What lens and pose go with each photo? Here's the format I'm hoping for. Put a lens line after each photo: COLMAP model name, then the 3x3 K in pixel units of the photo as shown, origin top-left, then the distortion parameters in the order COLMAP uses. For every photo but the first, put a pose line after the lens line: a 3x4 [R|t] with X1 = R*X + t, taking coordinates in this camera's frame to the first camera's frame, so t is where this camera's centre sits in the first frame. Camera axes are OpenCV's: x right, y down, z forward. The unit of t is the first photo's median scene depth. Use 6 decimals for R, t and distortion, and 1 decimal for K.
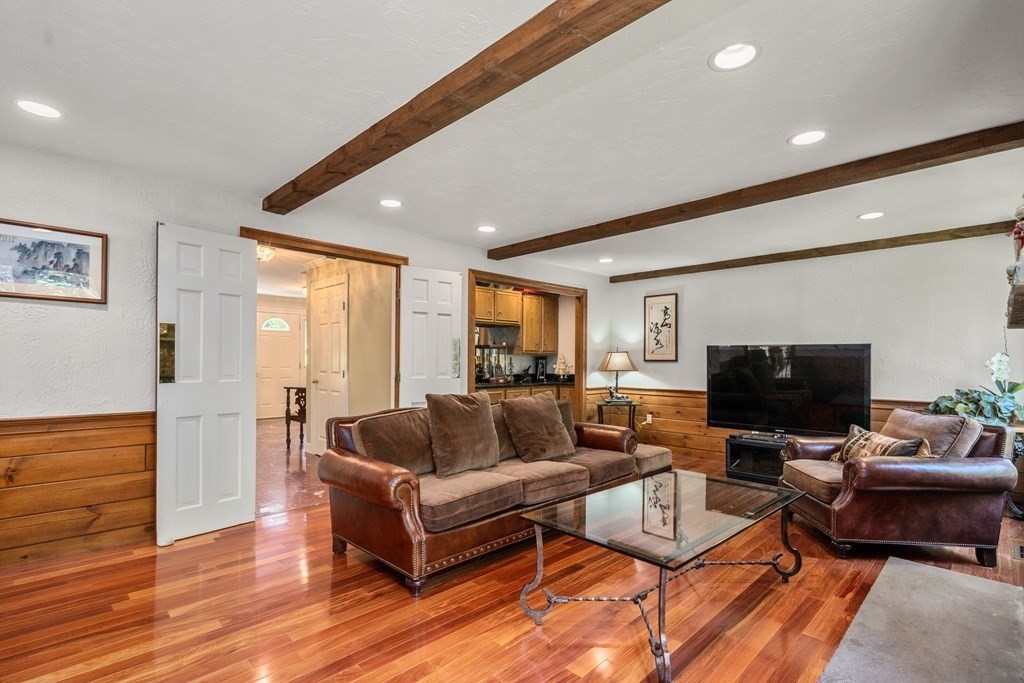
lens RADIAL K [[473.3, 0, 491.5], [0, 473.3, 362.1], [0, 0, 1]] dist [-0.000563, -0.000096]
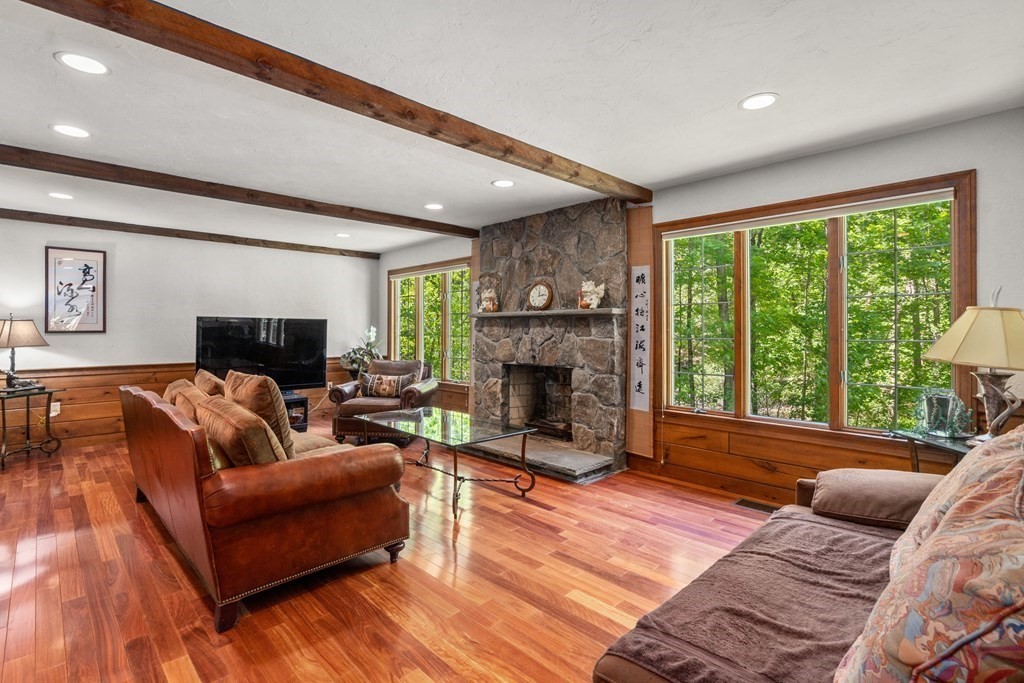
lens RADIAL K [[473.3, 0, 511.6], [0, 473.3, 334.3], [0, 0, 1]] dist [-0.000563, -0.000096]
pose [[0.026497, -0.011322, 0.999585, -0.421062], [0.003974, 0.999929, 0.011220, -0.005088], [-0.999641, 0.003675, 0.026540, 0.254398]]
